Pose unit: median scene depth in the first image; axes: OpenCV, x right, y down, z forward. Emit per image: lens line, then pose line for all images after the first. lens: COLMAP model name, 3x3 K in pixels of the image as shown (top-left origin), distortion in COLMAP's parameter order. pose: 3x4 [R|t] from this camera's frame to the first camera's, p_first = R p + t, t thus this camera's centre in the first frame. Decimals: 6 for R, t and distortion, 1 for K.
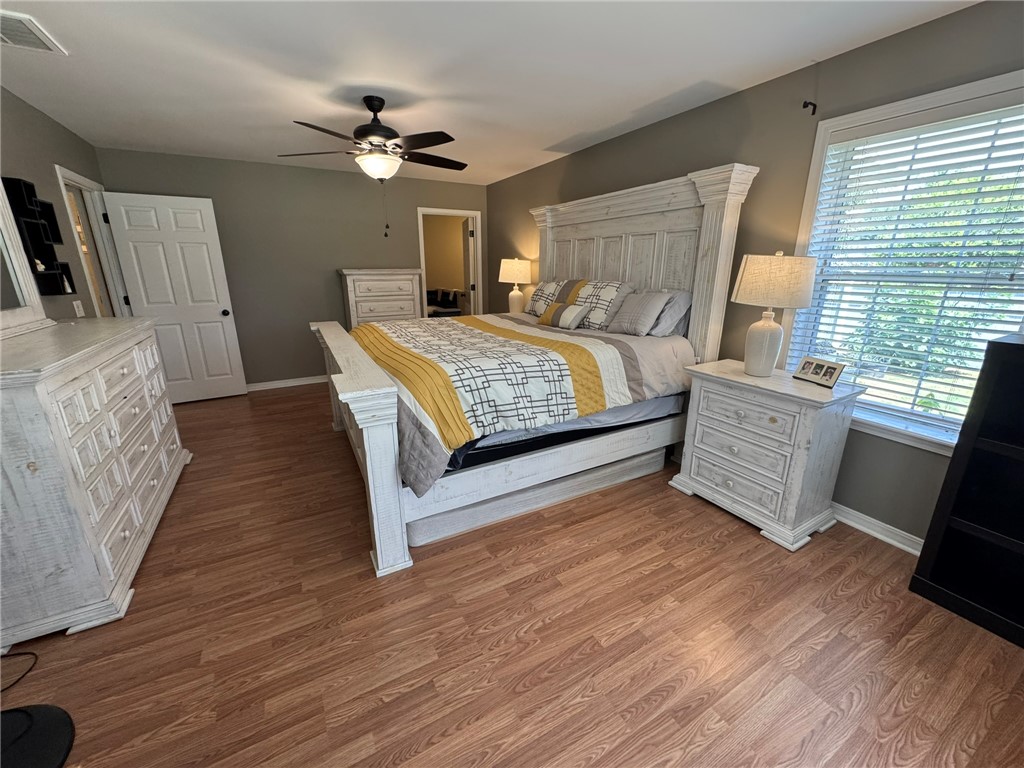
lens RADIAL K [[408.8, 0, 510.8], [0, 408.8, 383.0], [0, 0, 1]] dist [-0.003744, 0.000506]
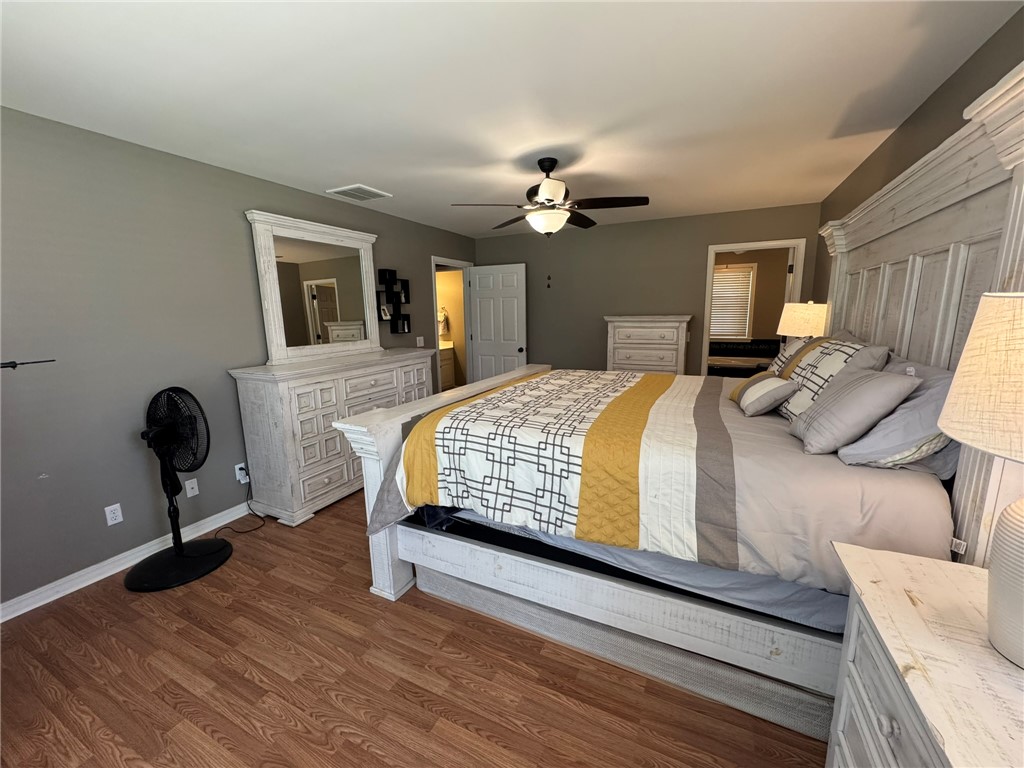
lens RADIAL K [[408.8, 0, 510.8], [0, 408.8, 383.0], [0, 0, 1]] dist [-0.003744, 0.000506]
pose [[0.573496, 0.134284, -0.808127, 0.622046], [-0.211742, 0.977250, 0.012122, -0.155082], [0.791371, 0.164163, 0.588883, 0.472987]]
